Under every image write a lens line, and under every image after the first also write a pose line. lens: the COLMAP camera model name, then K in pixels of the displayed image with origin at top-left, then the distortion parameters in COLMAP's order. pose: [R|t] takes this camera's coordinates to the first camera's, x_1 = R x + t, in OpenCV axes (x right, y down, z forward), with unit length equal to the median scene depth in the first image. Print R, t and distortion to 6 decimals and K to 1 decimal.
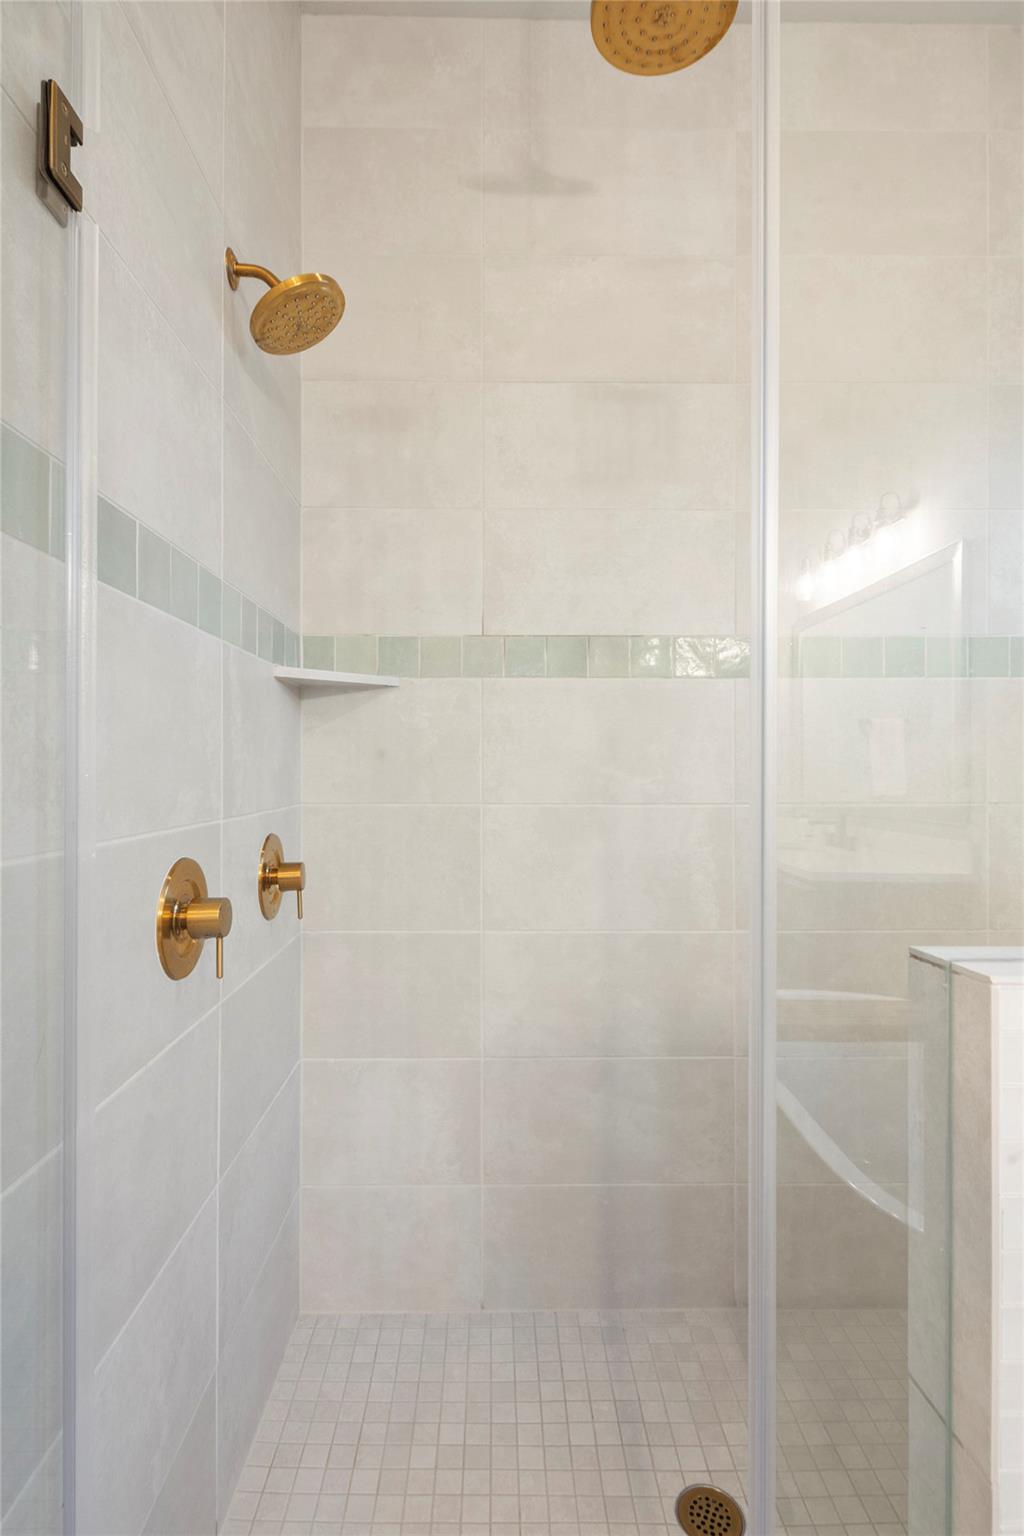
lens RADIAL K [[994.5, 0, 512.0], [0, 994.5, 768.0], [0, 0, 1]] dist [0.002875, -0.000333]
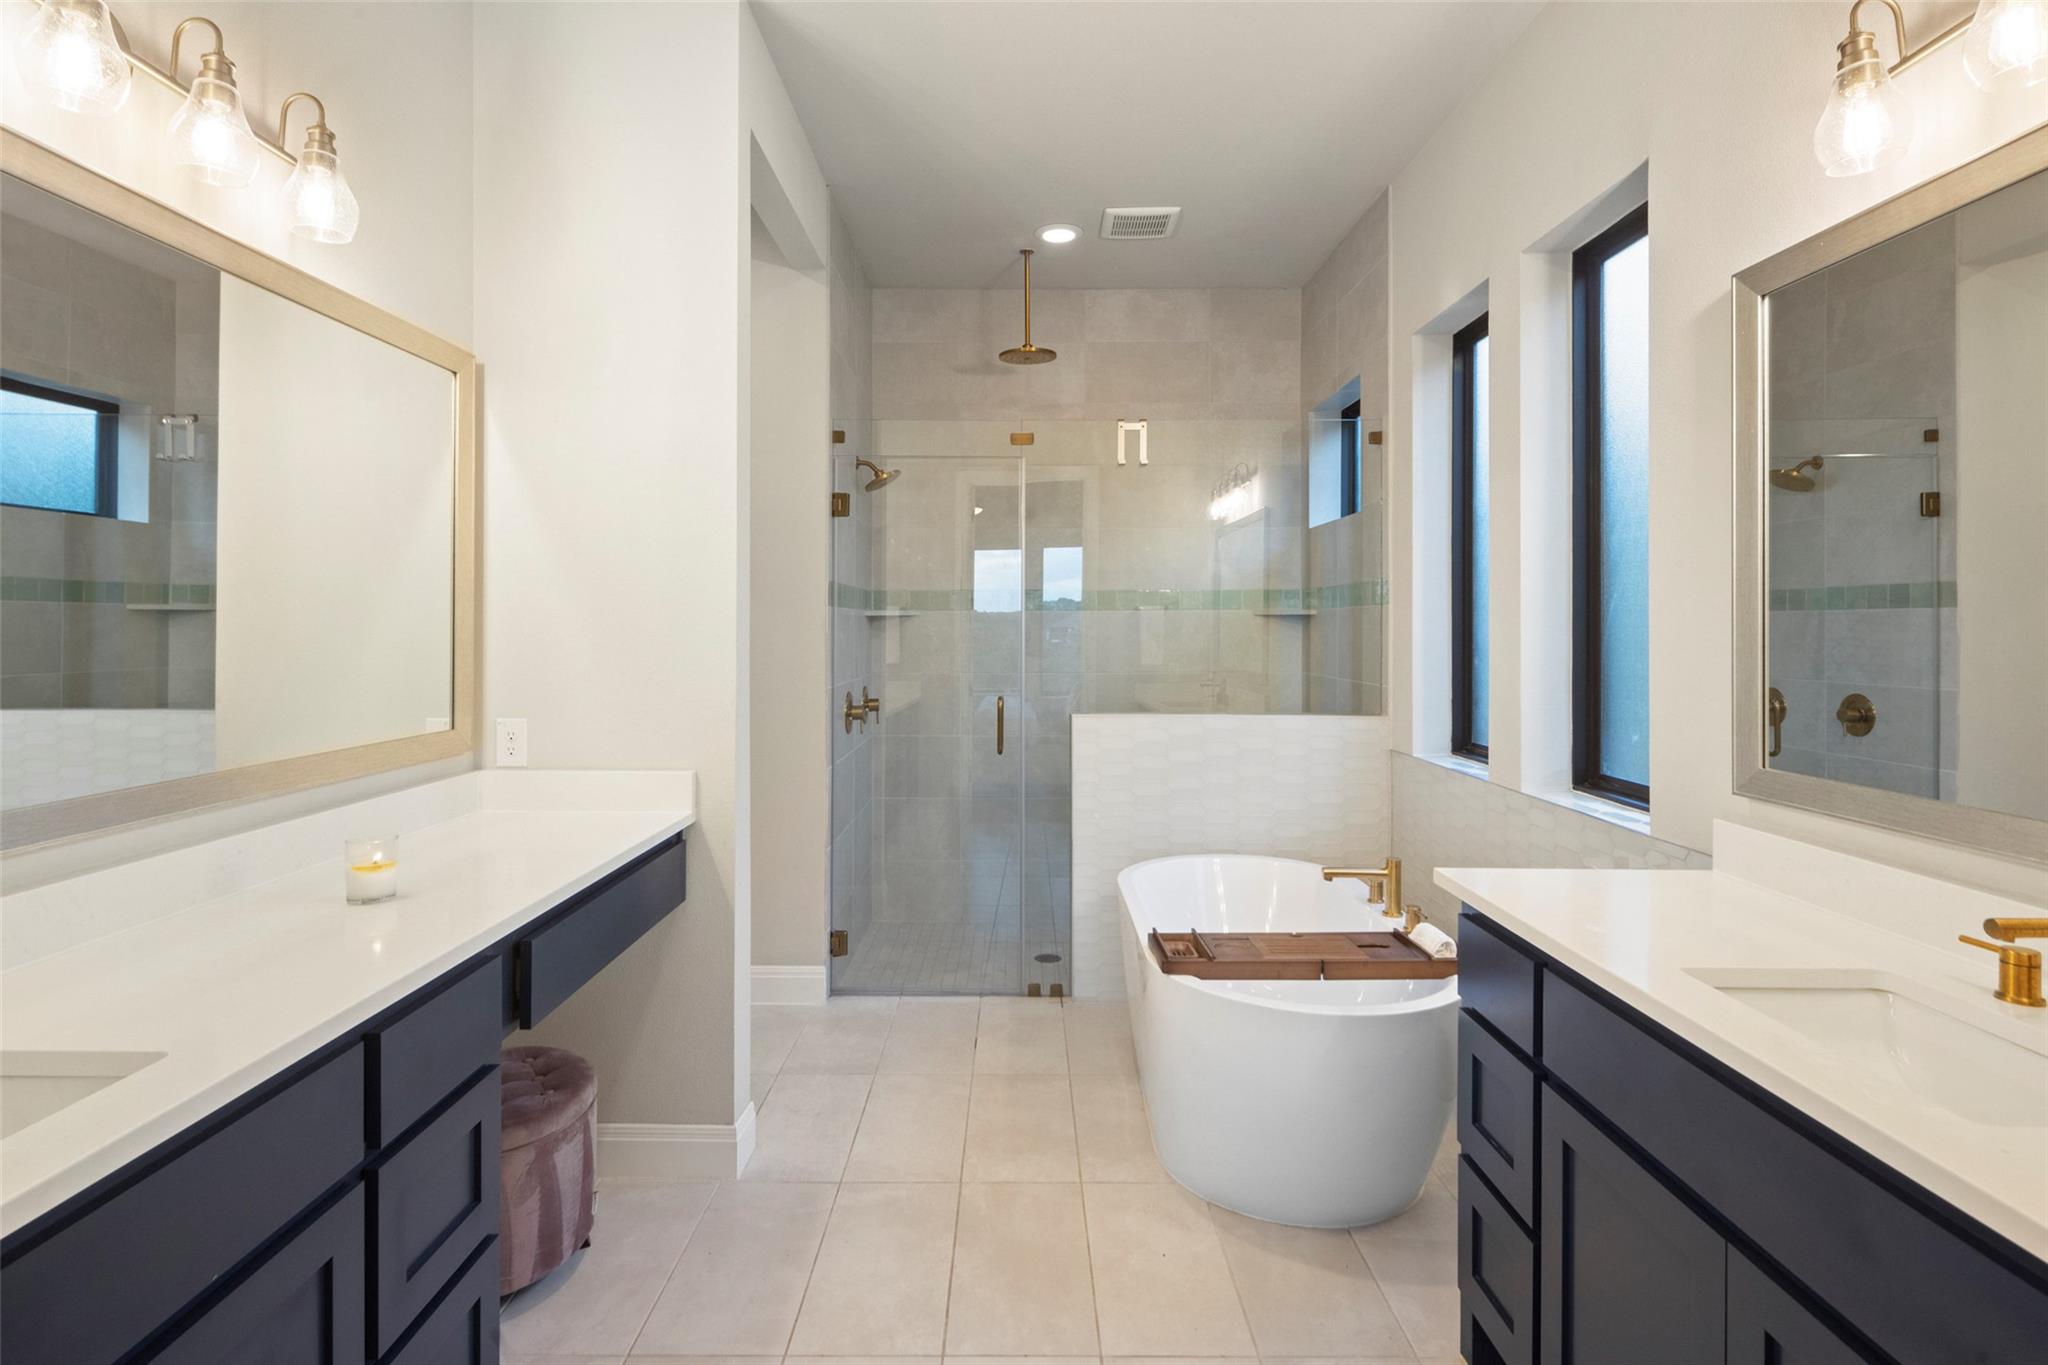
lens RADIAL K [[988.6, 0, 1034.0], [0, 988.6, 625.3], [0, 0, 1]] dist [0.004114, -0.001007]
pose [[0.999834, -0.001855, 0.018105, 0.089433], [0.002035, 0.999949, -0.009920, -0.043214], [-0.018086, 0.009956, 0.999787, -1.106218]]
